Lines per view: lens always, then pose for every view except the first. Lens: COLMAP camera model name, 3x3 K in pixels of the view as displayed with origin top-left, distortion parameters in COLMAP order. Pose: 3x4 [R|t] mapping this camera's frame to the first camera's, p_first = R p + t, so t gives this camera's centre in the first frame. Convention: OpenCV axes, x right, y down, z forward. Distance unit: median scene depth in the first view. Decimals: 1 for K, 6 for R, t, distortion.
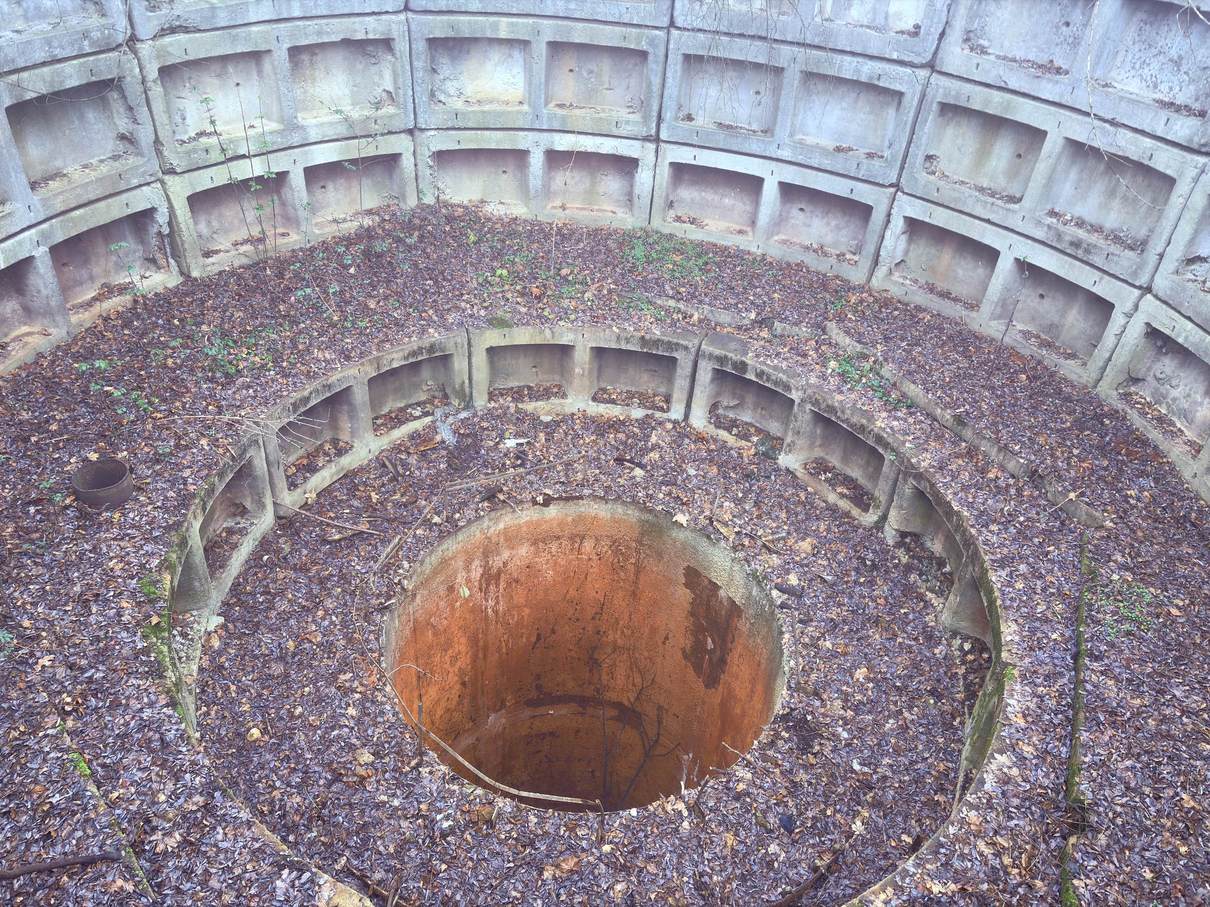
lens RADIAL K [[898.7, 0, 613.5], [0, 898.7, 457.2], [0, 0, 1]] dist [0.023403, -0.029838]
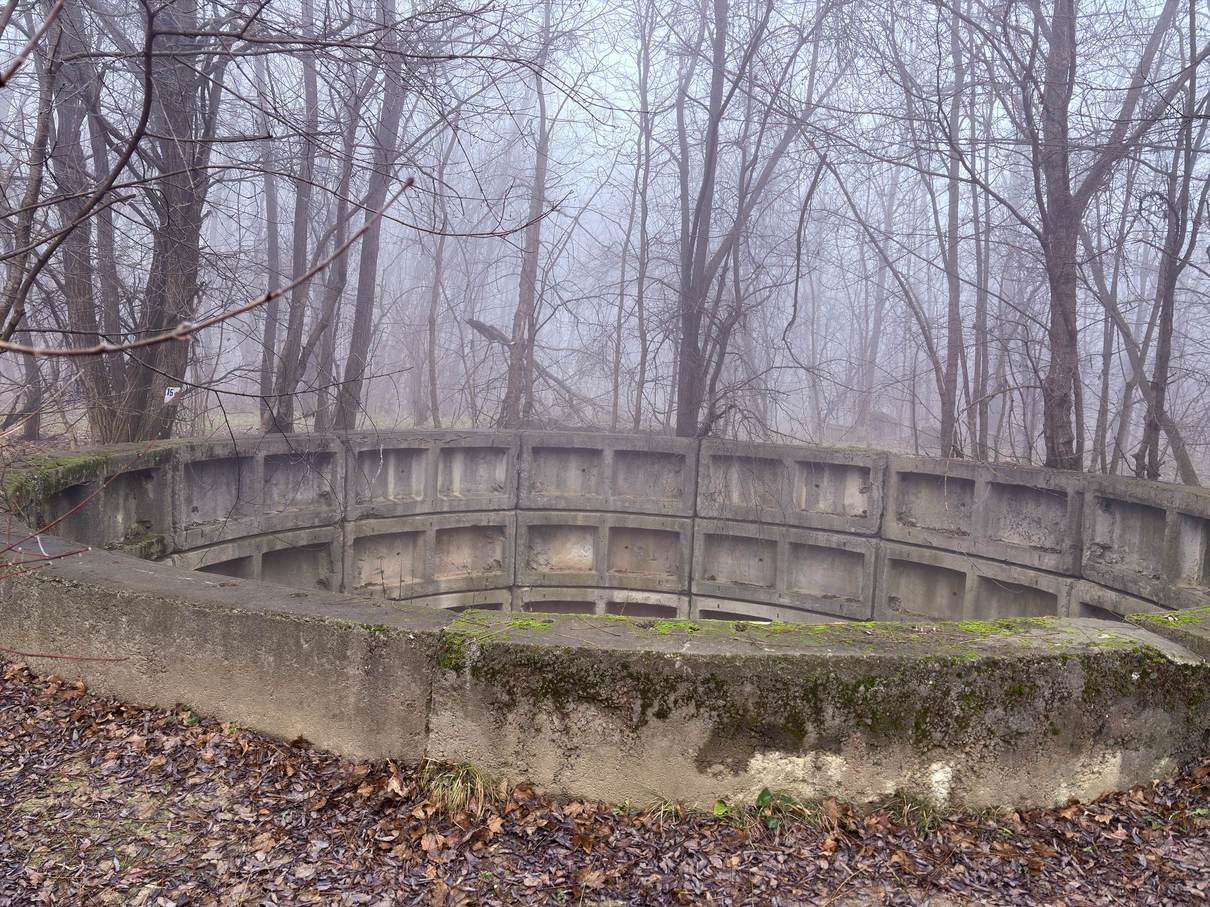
lens RADIAL K [[898.7, 0, 604.4], [0, 898.7, 452.7], [0, 0, 1]] dist [0.023403, -0.029838]
pose [[0.996651, -0.020911, -0.079048, 0.035230], [-0.026393, 0.832726, -0.553056, 0.242469], [0.077390, 0.553290, 0.829386, -0.269104]]
